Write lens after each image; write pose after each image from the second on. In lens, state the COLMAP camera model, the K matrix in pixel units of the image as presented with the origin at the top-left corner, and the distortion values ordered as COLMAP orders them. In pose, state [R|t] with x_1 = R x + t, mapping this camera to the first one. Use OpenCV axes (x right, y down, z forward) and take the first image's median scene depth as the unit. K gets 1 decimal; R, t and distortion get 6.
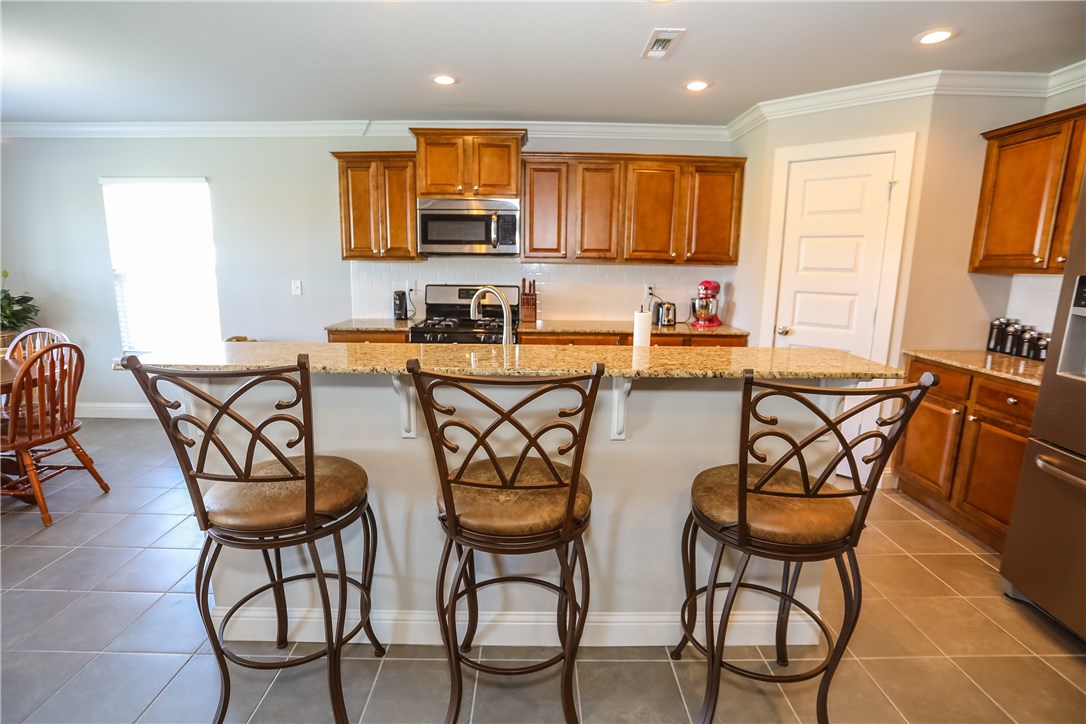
lens RADIAL K [[529.2, 0, 541.3], [0, 529.2, 362.9], [0, 0, 1]] dist [-0.077452, 0.033049]
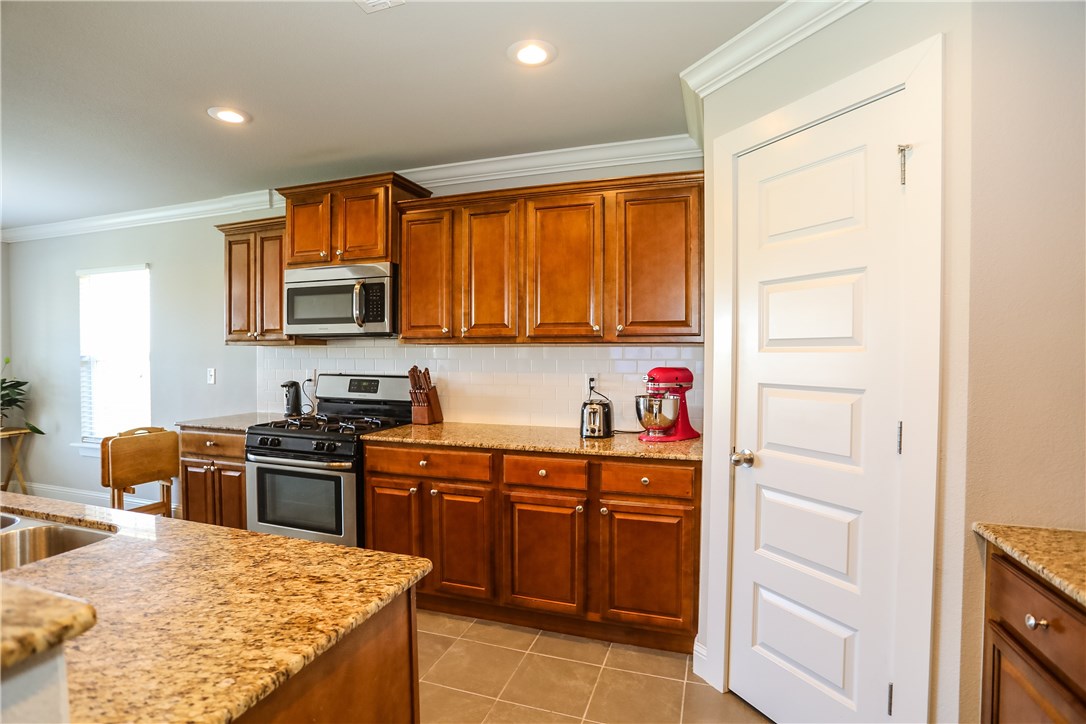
lens RADIAL K [[529.2, 0, 541.3], [0, 529.2, 362.9], [0, 0, 1]] dist [-0.077452, 0.033049]
pose [[0.944991, -0.006262, -0.327035, 0.404097], [-0.050144, 0.985225, -0.163761, -0.054222], [0.323229, 0.171152, 0.930715, 0.383219]]
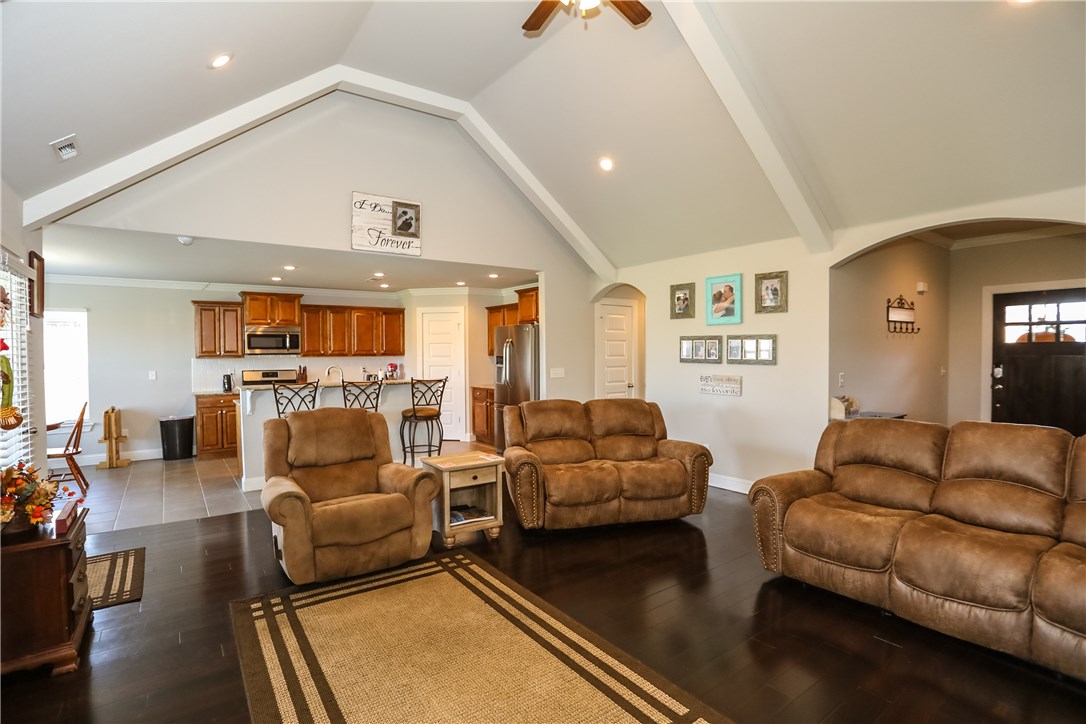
lens RADIAL K [[529.2, 0, 541.3], [0, 529.2, 362.9], [0, 0, 1]] dist [-0.077452, 0.033049]
pose [[0.814276, -0.031358, 0.579631, -0.447024], [0.127620, 0.983779, -0.126061, 0.197712], [-0.566276, 0.176621, 0.805070, -1.116694]]
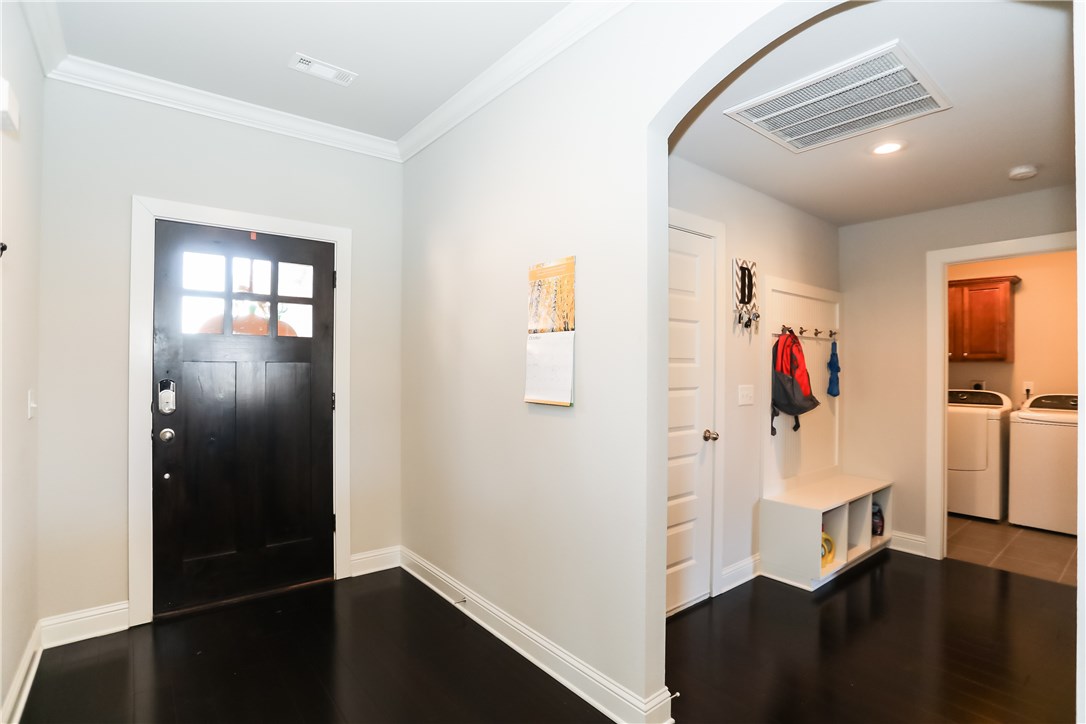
lens RADIAL K [[529.2, 0, 541.3], [0, 529.2, 362.9], [0, 0, 1]] dist [-0.077452, 0.033049]
pose [[-0.619490, -0.013791, 0.784883, 0.738278], [0.134671, 0.983156, 0.123567, 0.143431], [-0.773366, 0.182249, -0.607198, -0.635925]]
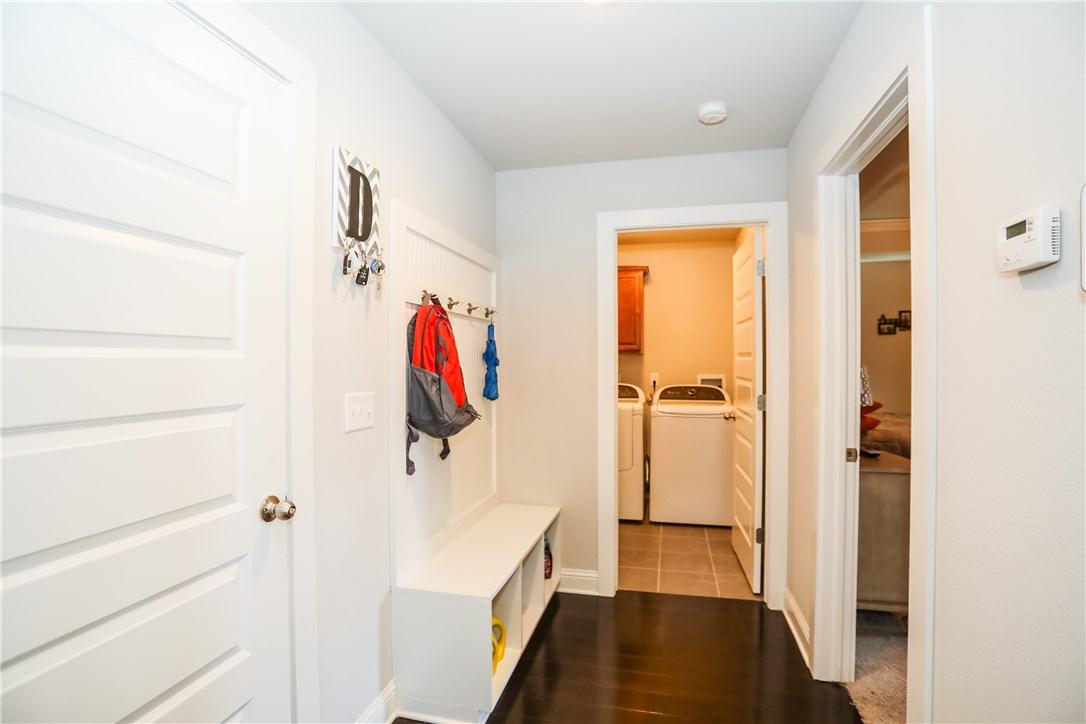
lens RADIAL K [[529.2, 0, 541.3], [0, 529.2, 362.9], [0, 0, 1]] dist [-0.077452, 0.033049]
pose [[-0.970698, -0.012528, 0.239978, 0.926709], [0.034223, 0.981254, 0.189658, 0.218583], [-0.237855, 0.192314, -0.952072, -0.992779]]
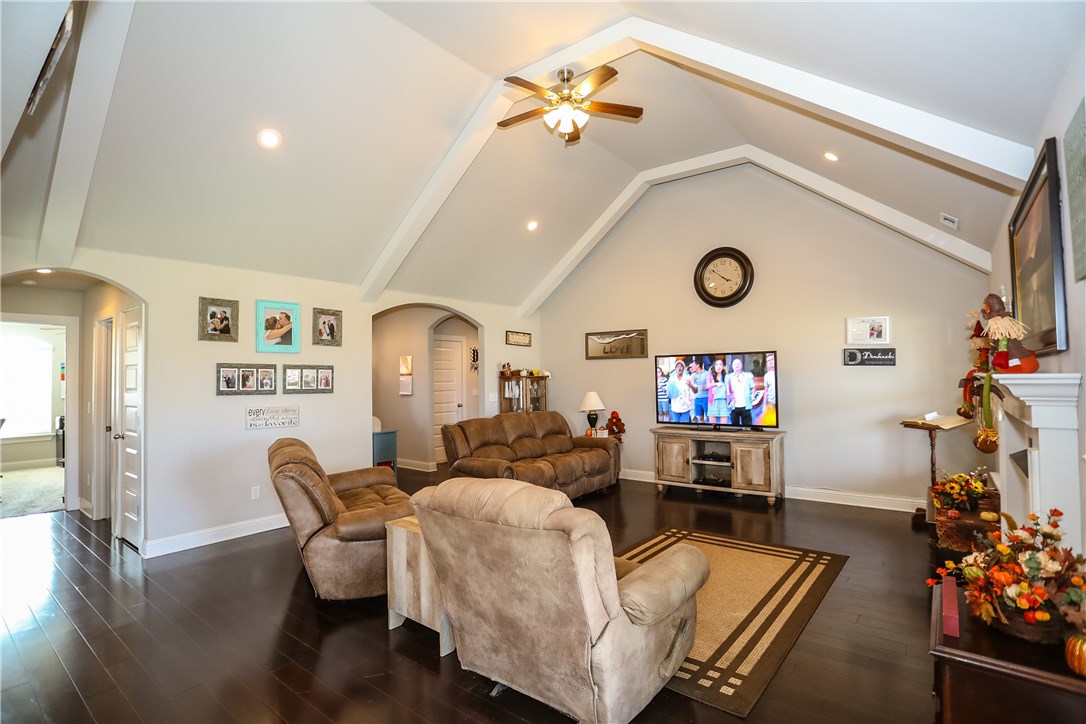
lens RADIAL K [[529.2, 0, 541.3], [0, 529.2, 362.9], [0, 0, 1]] dist [-0.077452, 0.033049]
pose [[-0.779448, 0.012043, 0.626352, -0.571434], [0.119840, 0.984218, 0.130207, -0.076871], [-0.614898, 0.176551, -0.768589, 0.286300]]
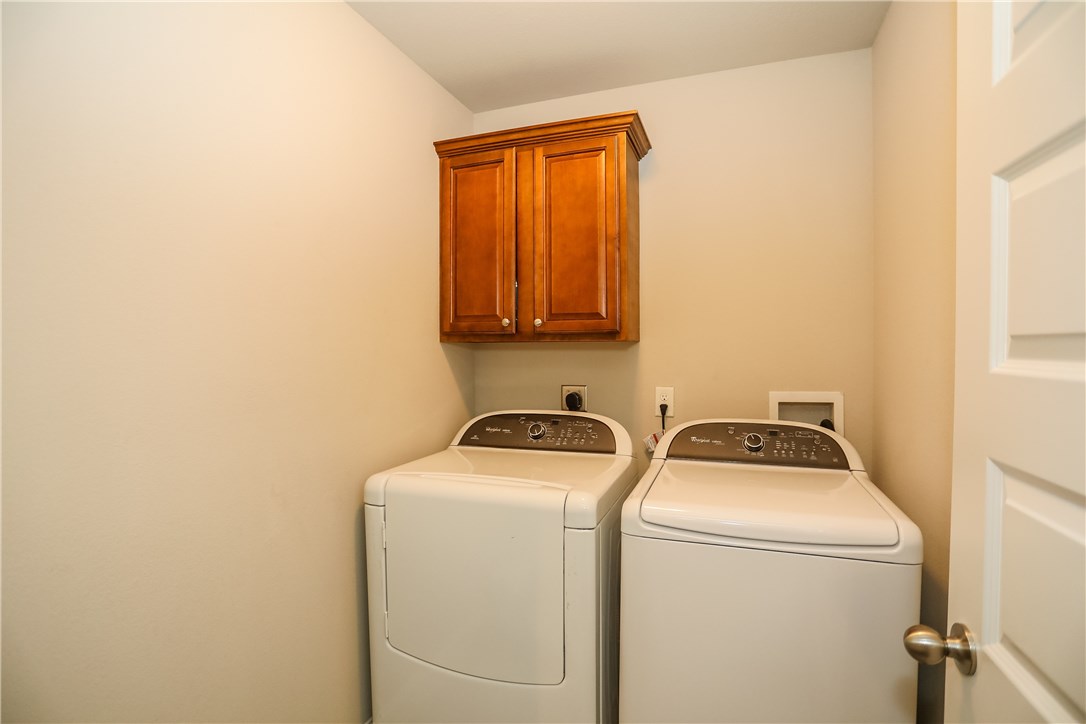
lens RADIAL K [[529.2, 0, 541.3], [0, 529.2, 362.9], [0, 0, 1]] dist [-0.077452, 0.033049]
pose [[-0.937413, -0.016935, 0.347808, 0.897480], [0.059112, 0.976582, 0.206868, 0.351215], [-0.343166, 0.214480, -0.914459, -1.733861]]
